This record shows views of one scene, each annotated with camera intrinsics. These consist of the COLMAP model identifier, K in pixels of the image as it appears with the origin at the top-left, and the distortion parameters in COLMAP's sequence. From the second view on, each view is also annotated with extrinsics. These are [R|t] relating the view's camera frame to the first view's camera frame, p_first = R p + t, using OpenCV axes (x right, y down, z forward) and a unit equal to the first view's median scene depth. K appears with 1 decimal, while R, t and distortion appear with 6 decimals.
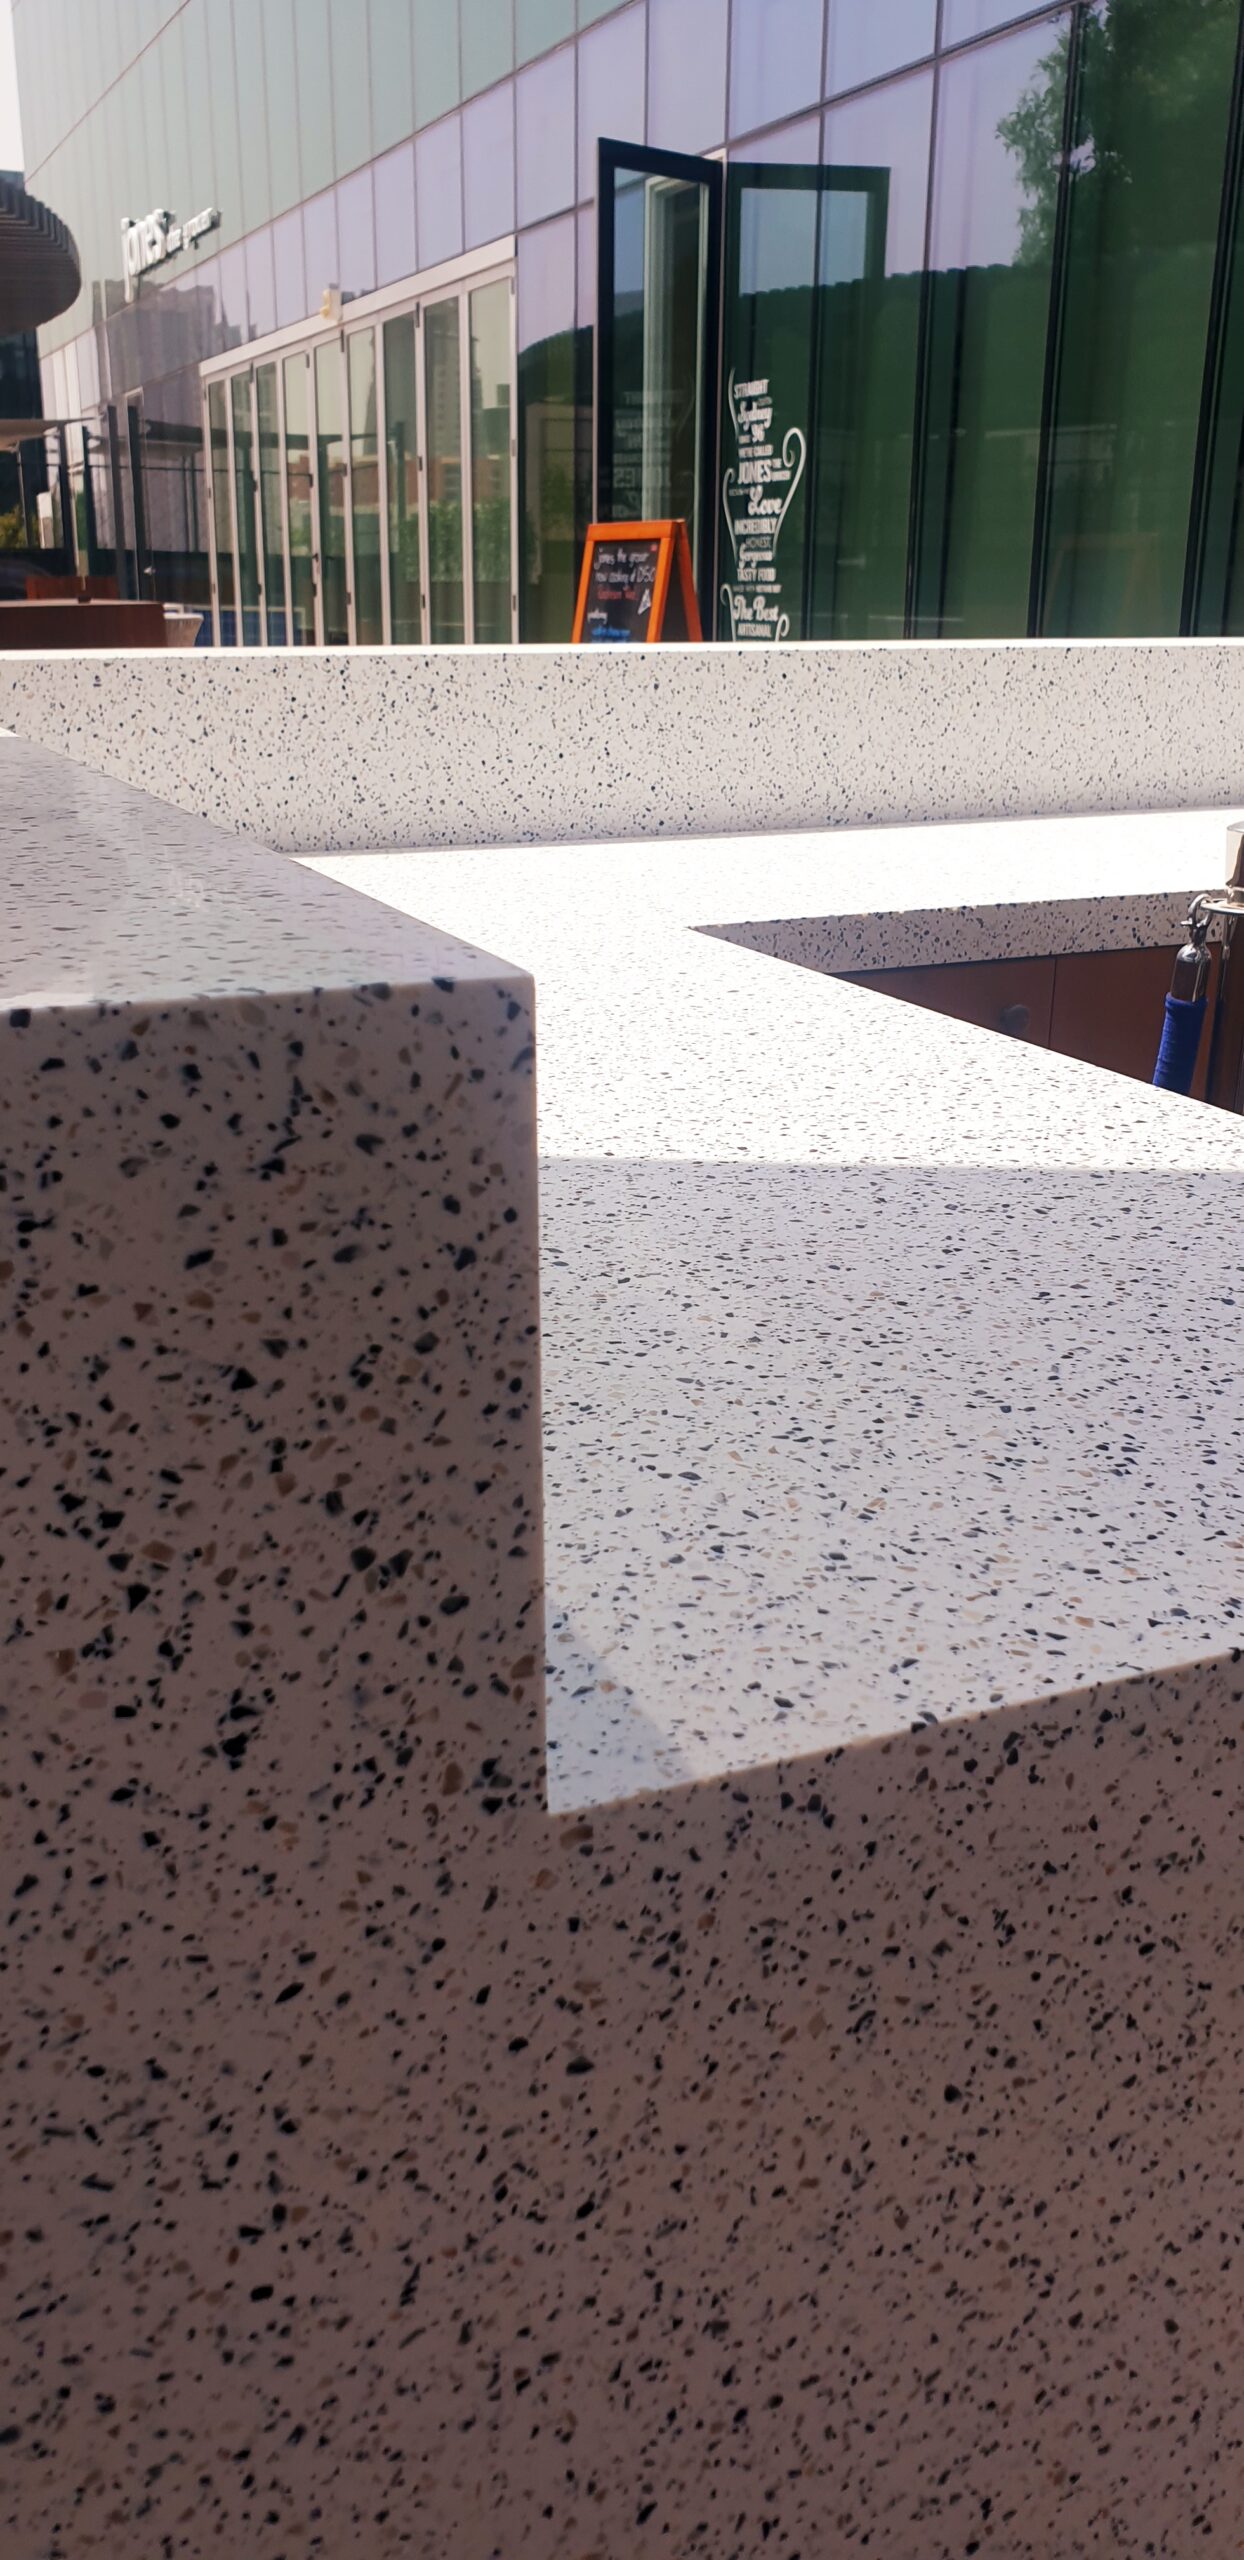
lens RADIAL K [[2001.8, 0, 632.1], [0, 2001.8, 1276.1], [0, 0, 1]] dist [0.067527, -0.107516]
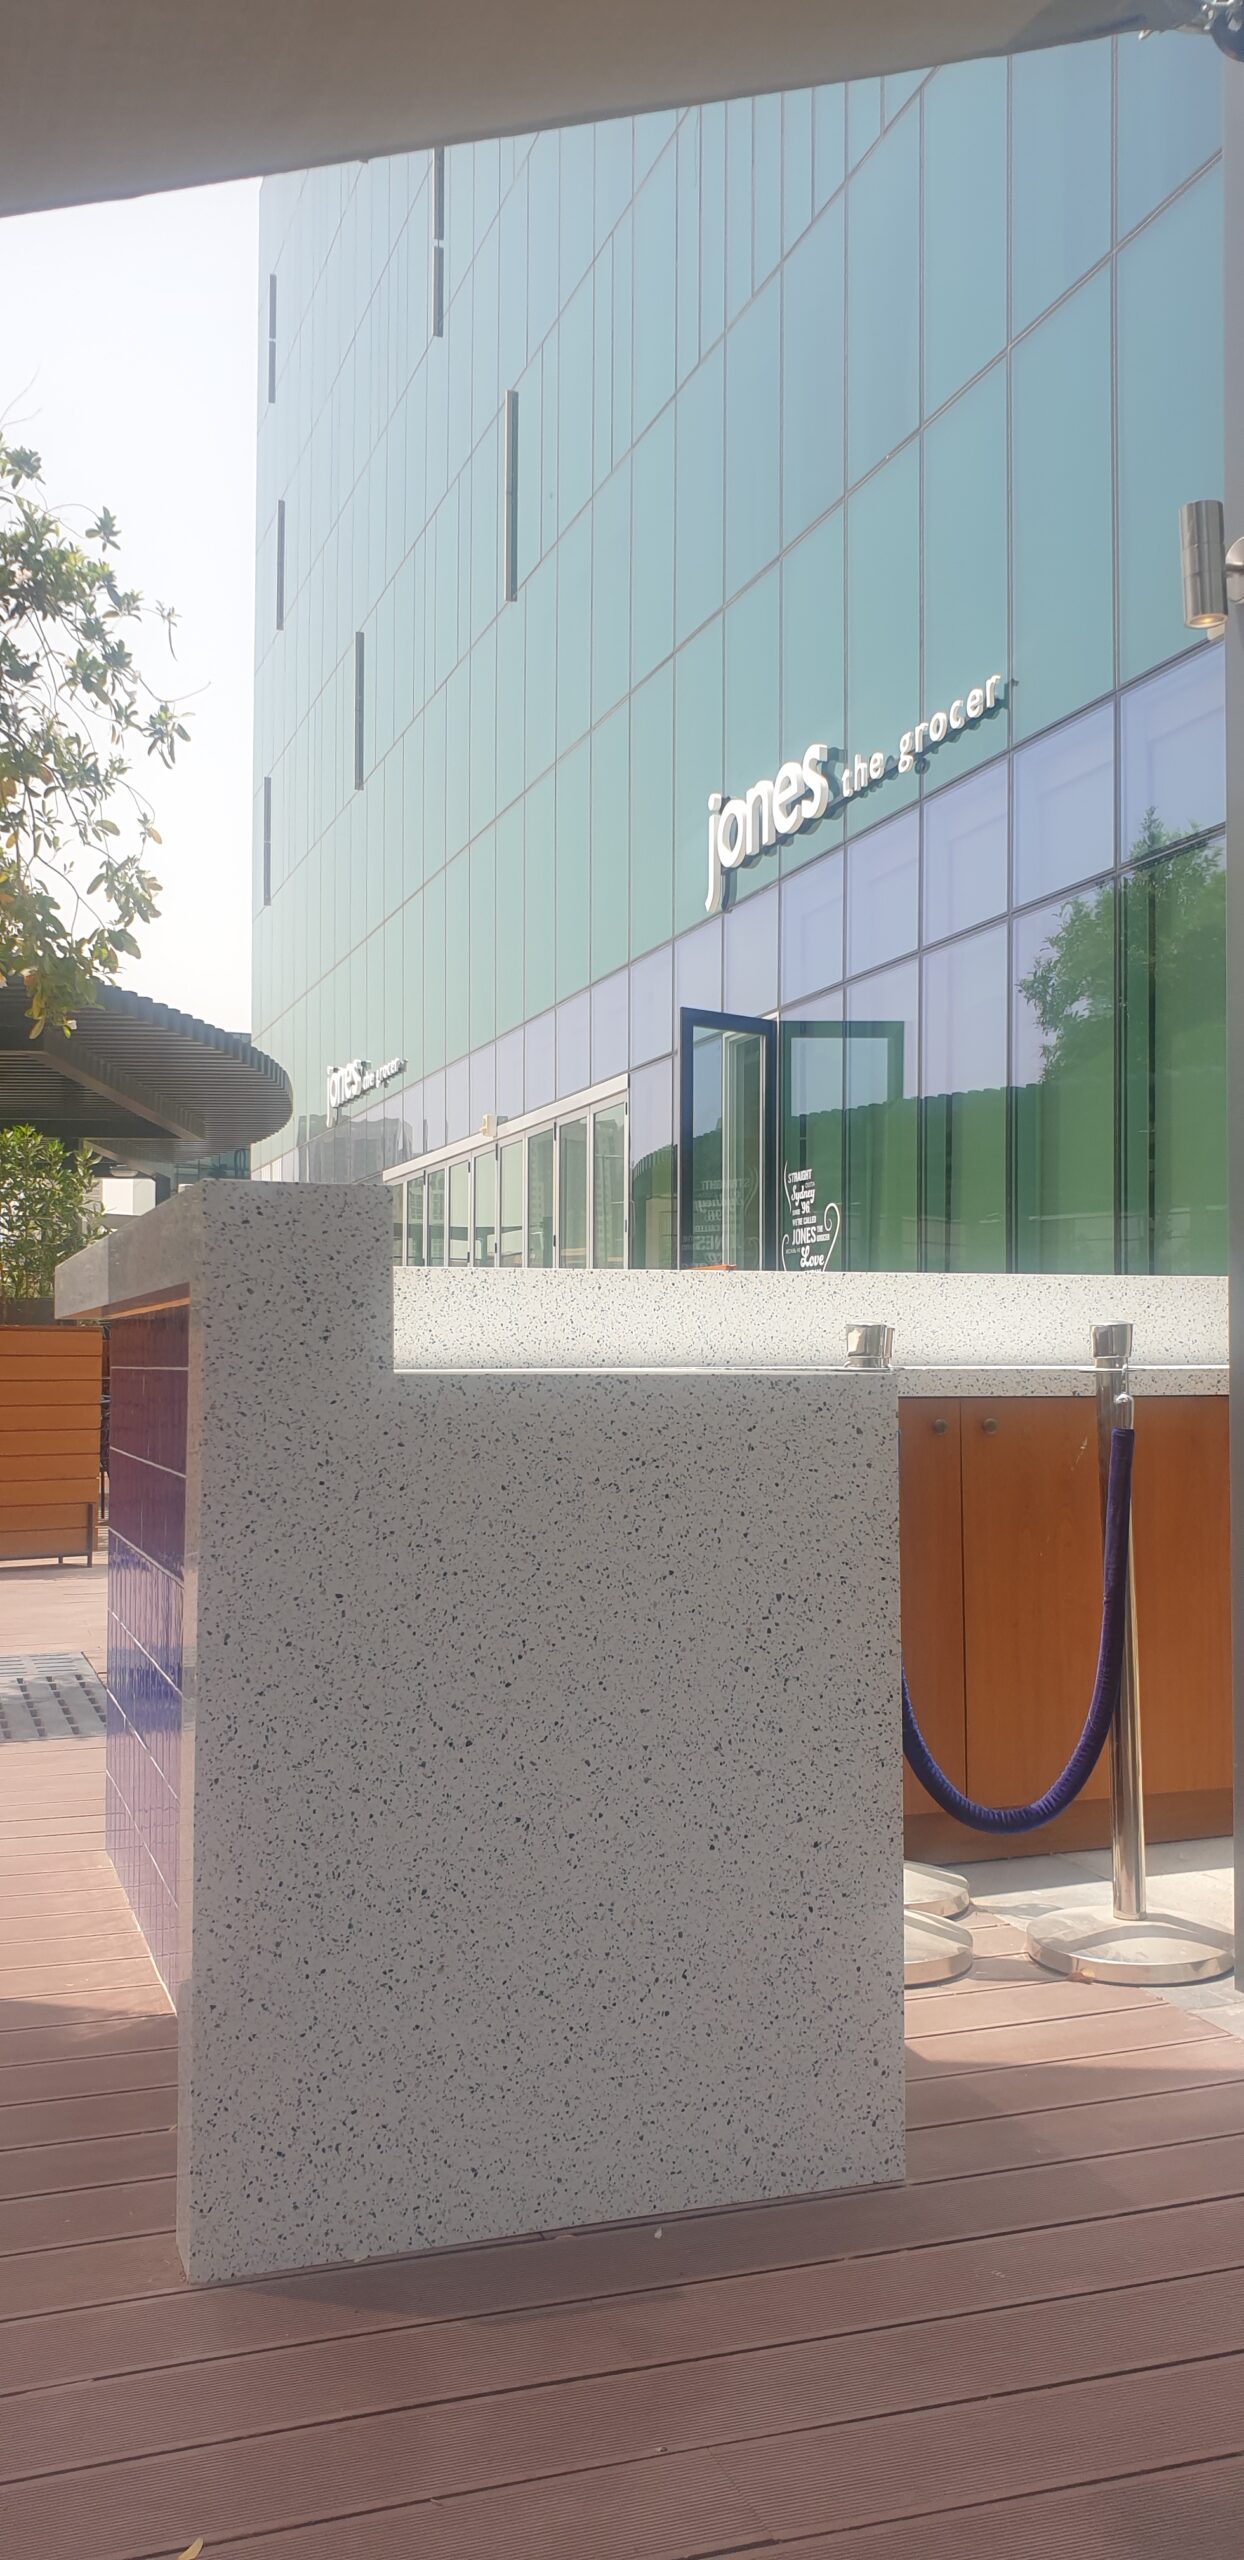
lens RADIAL K [[2001.8, 0, 637.6], [0, 2001.8, 1268.5], [0, 0, 1]] dist [0.067527, -0.107516]
pose [[0.997628, -0.008798, -0.068277, 0.581941], [-0.017097, 0.929063, -0.369527, 1.217595], [0.066685, 0.369818, 0.926708, -2.292282]]
